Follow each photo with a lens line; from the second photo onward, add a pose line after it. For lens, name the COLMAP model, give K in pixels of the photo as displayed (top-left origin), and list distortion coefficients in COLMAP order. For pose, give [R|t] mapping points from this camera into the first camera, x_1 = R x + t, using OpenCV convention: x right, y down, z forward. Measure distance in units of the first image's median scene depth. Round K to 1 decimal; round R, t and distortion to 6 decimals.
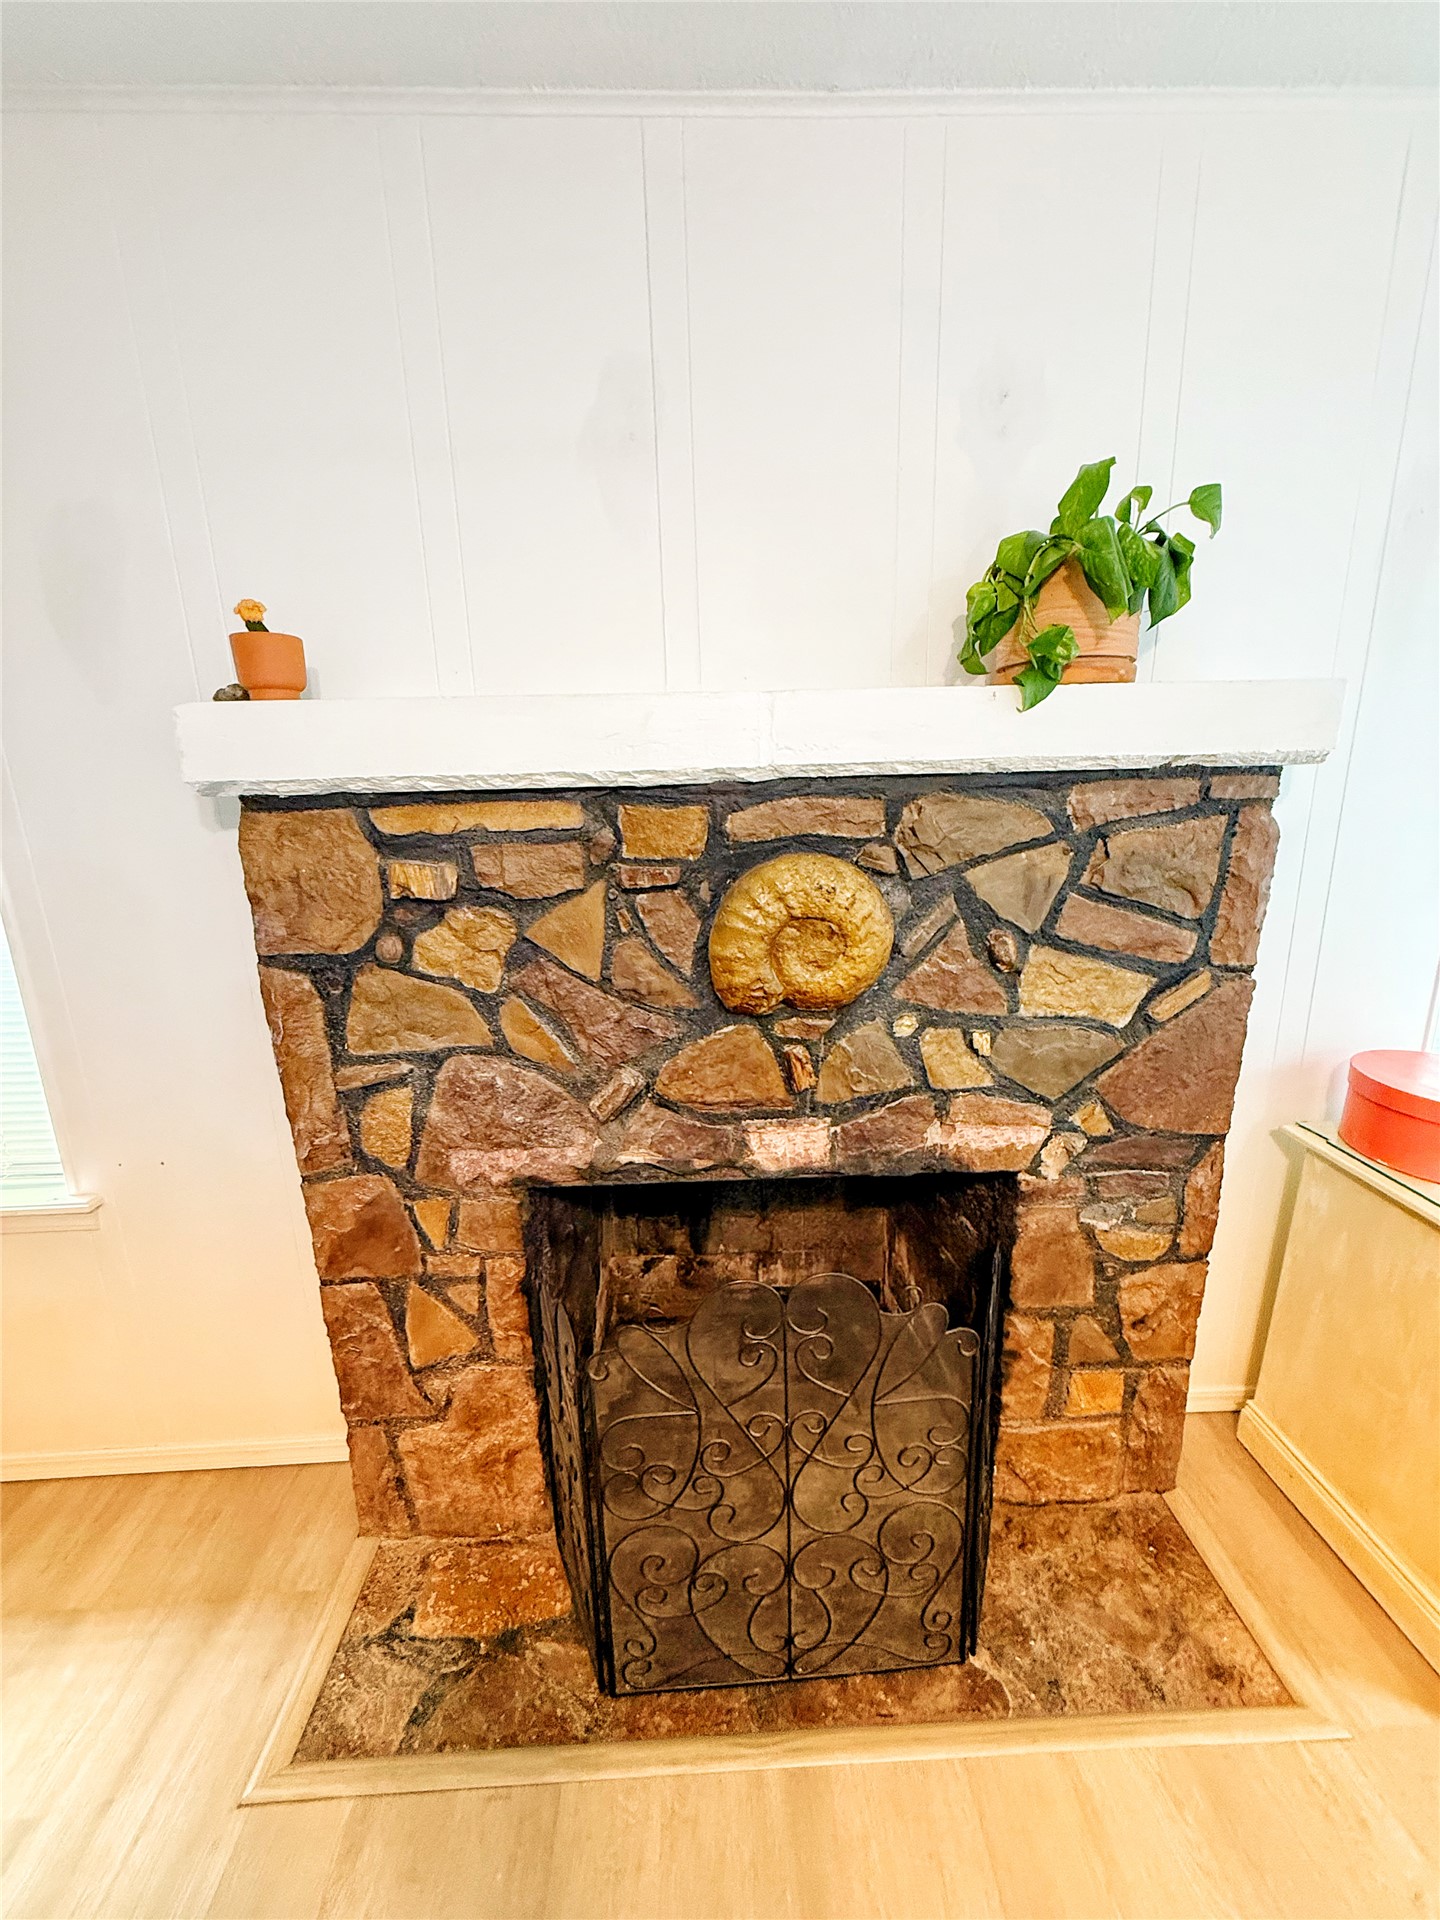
lens RADIAL K [[767.2, 0, 719.6], [0, 767.2, 957.1], [0, 0, 1]] dist [-0.000147, 0.000379]
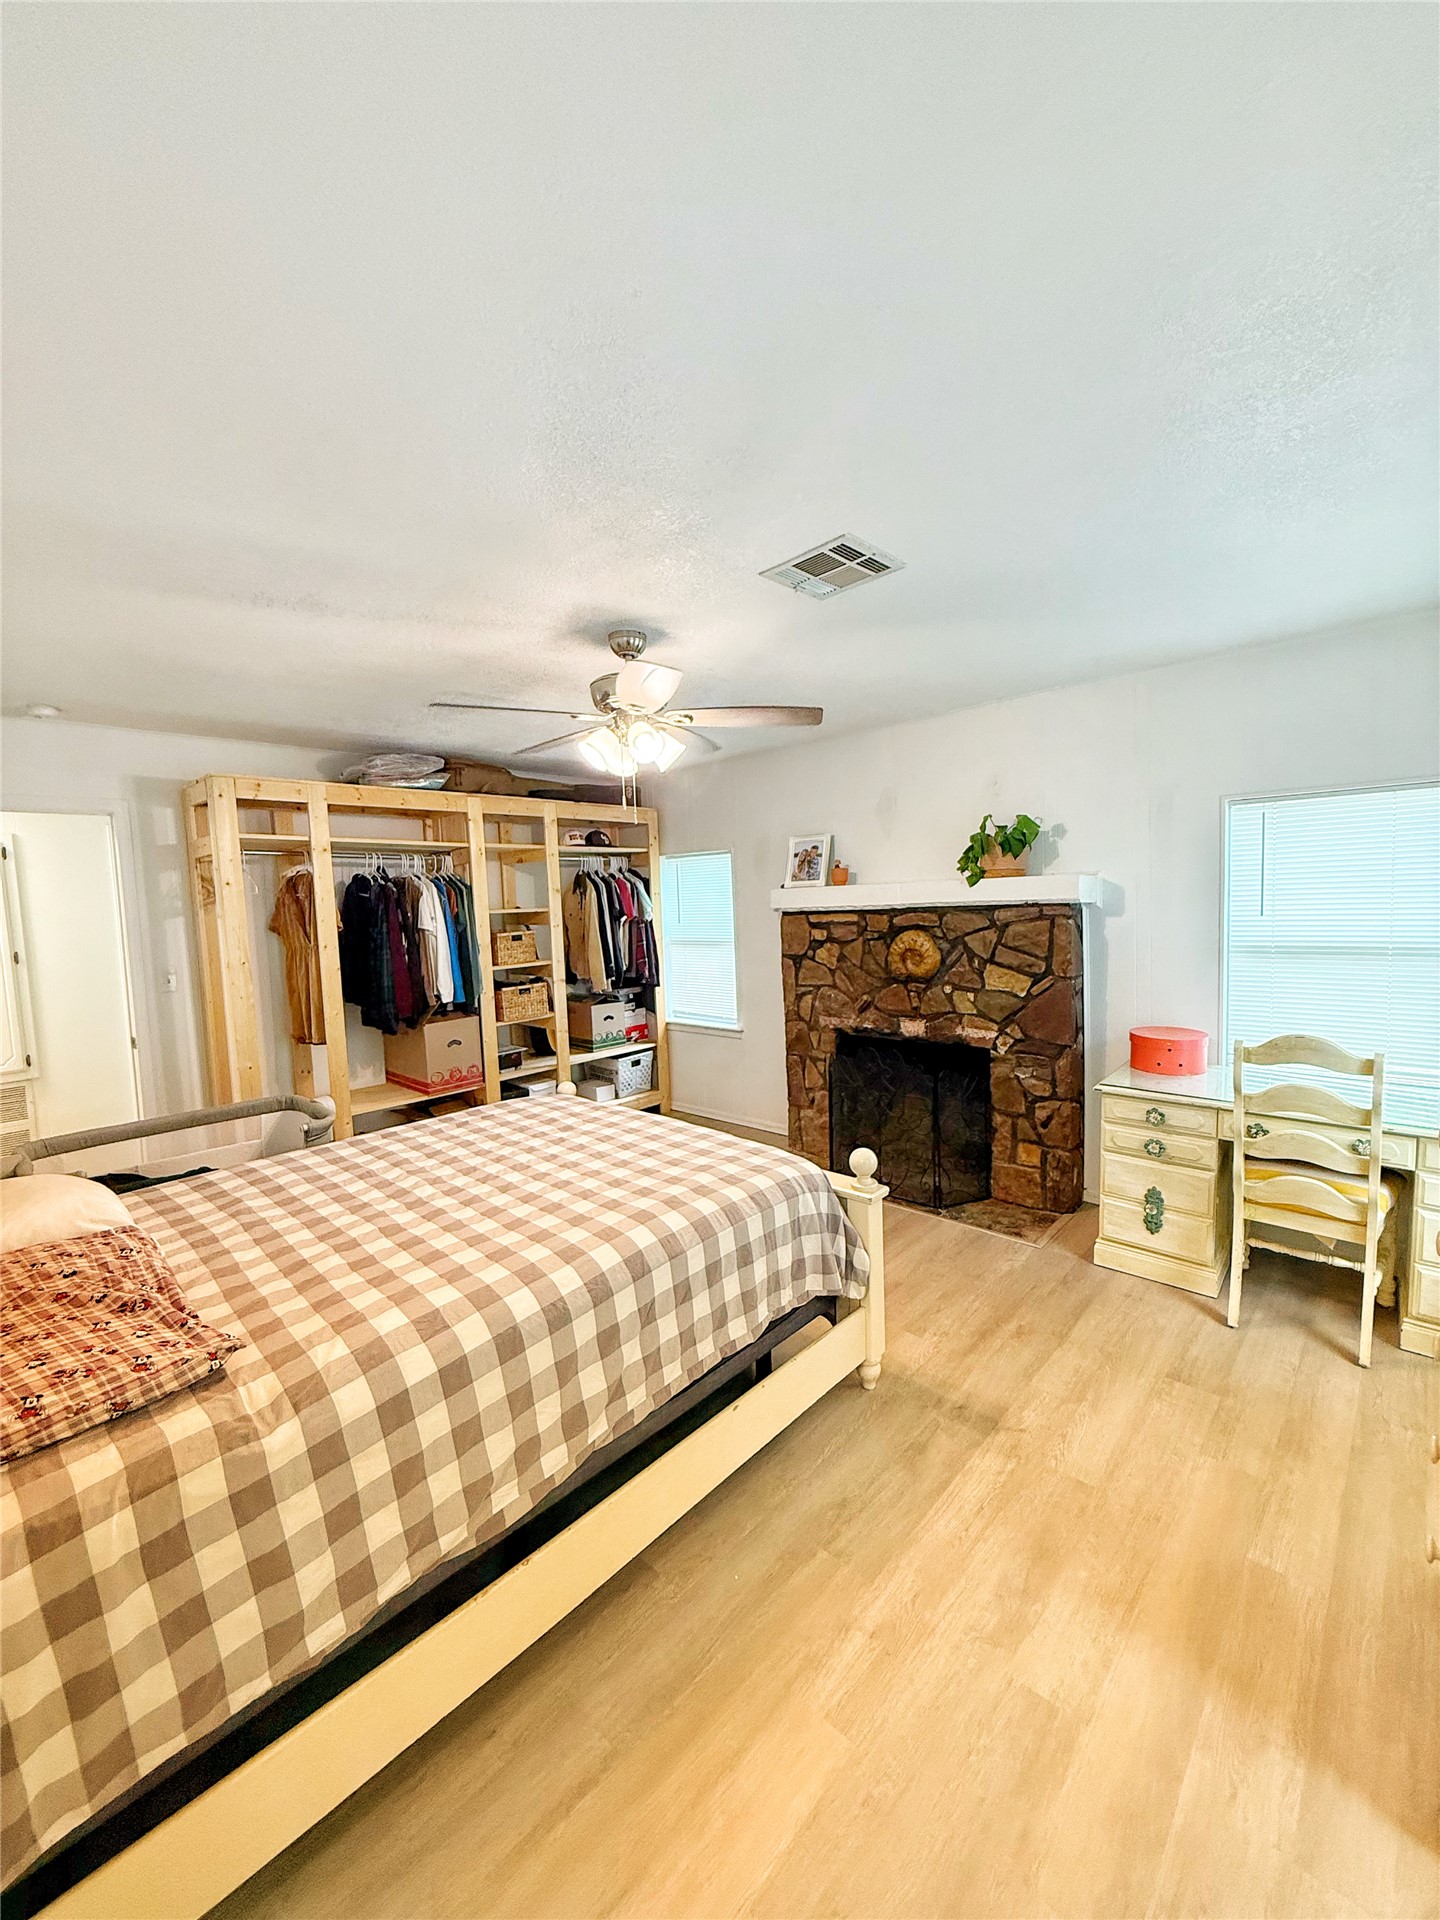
lens RADIAL K [[767.2, 0, 720.4], [0, 767.2, 960.1], [0, 0, 1]] dist [-0.000147, 0.000379]
pose [[0.703827, 0.050505, -0.708574, 1.719176], [-0.148821, 0.985818, -0.077557, 0.339823], [0.694608, 0.160038, 0.701362, -1.703205]]
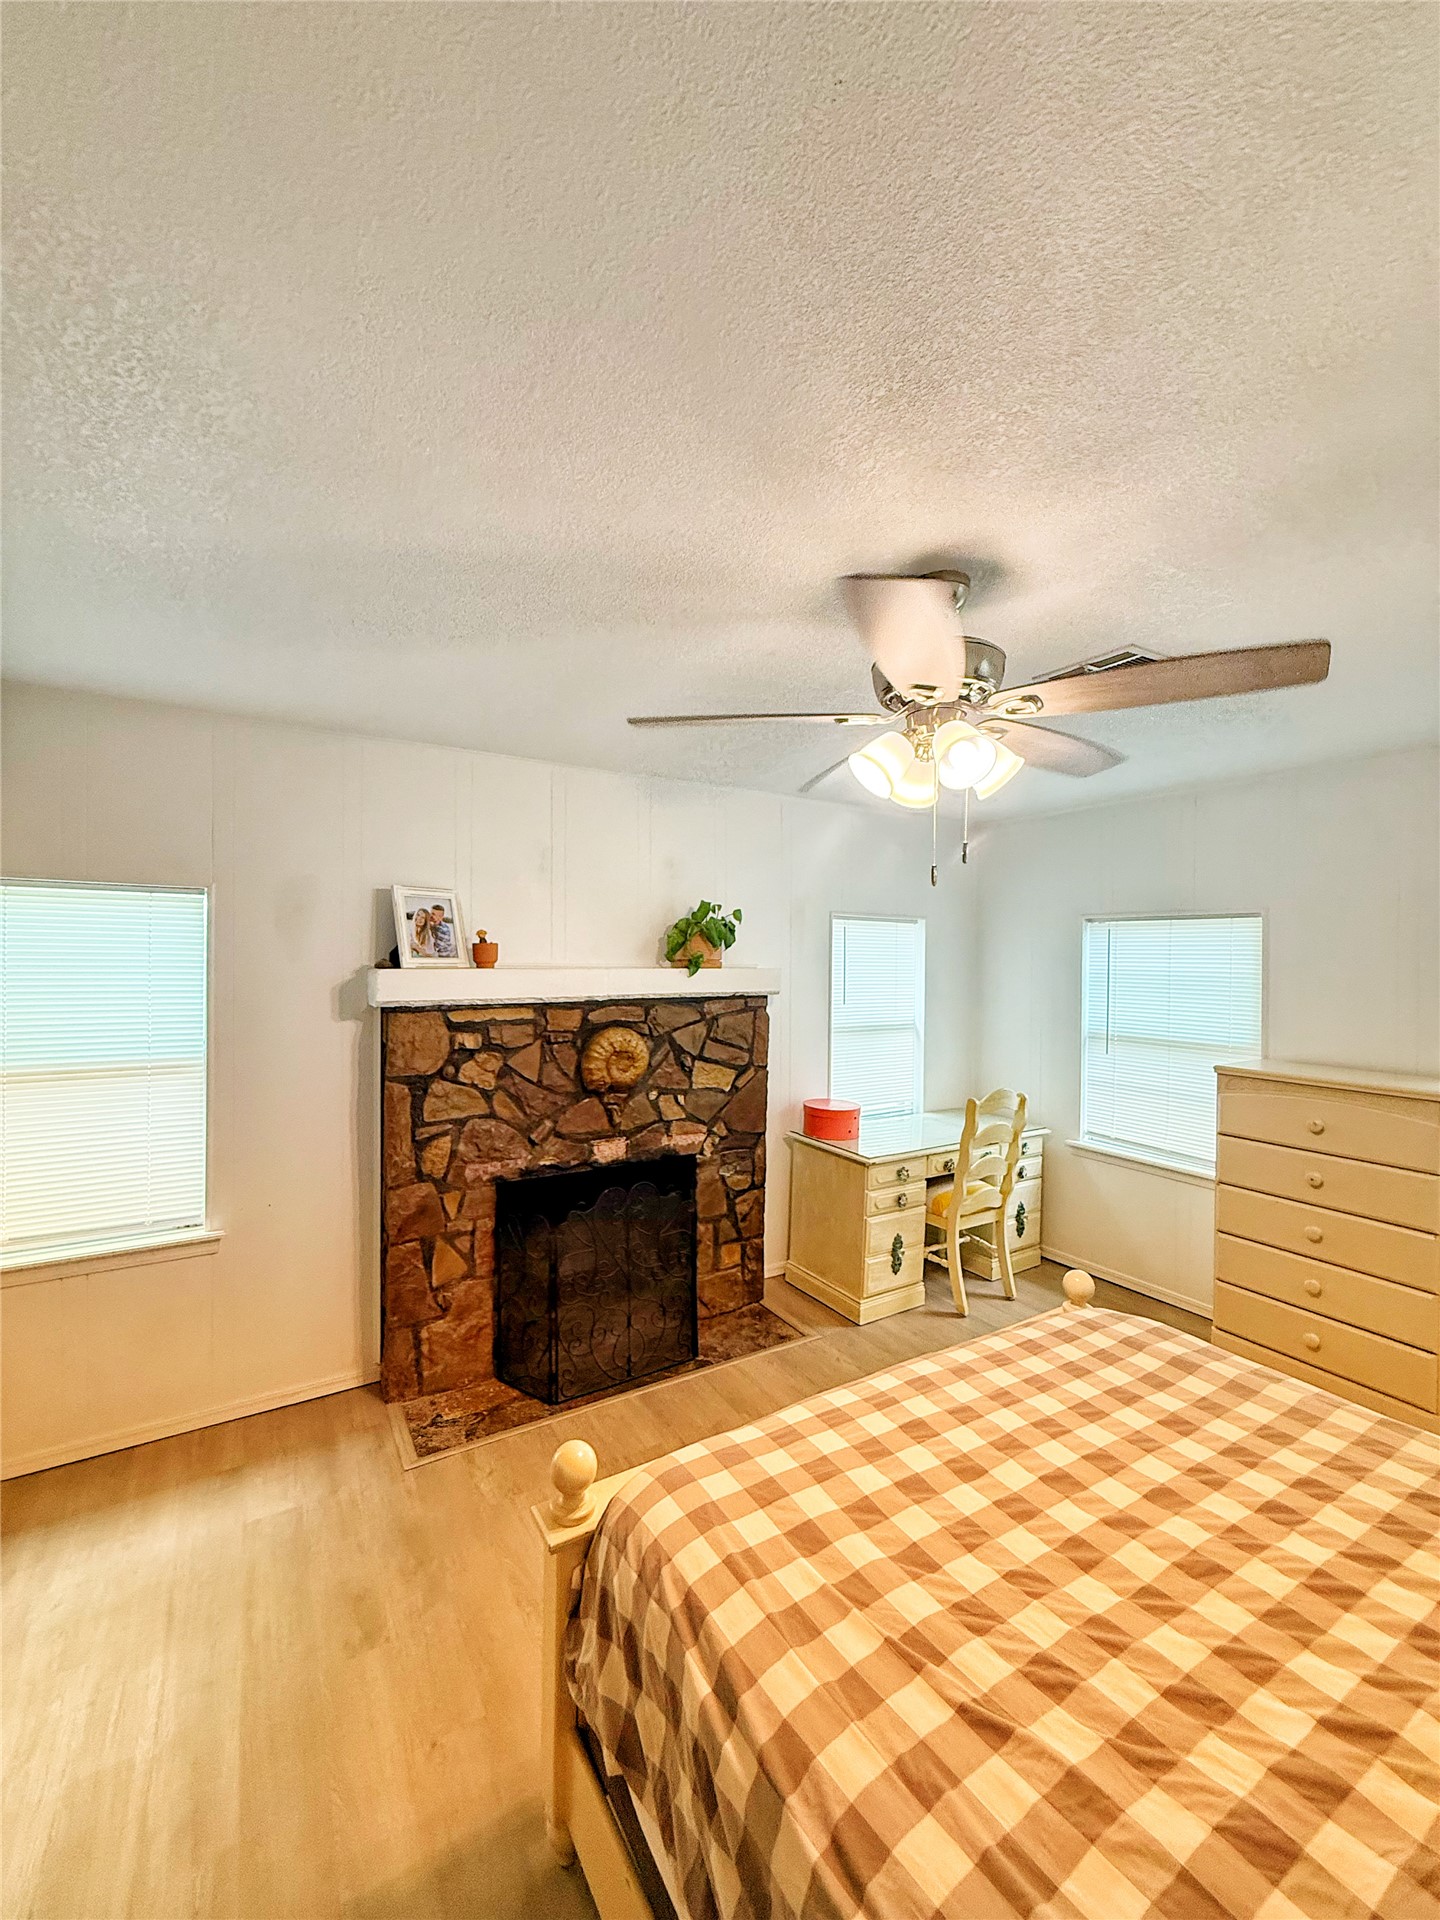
lens RADIAL K [[767.2, 0, 723.4], [0, 767.2, 956.8], [0, 0, 1]] dist [-0.000147, 0.000379]
pose [[0.870922, 0.028100, 0.490617, -0.808985], [0.087229, 0.973670, -0.210612, 0.199324], [-0.483618, 0.226223, 0.845540, -1.350651]]
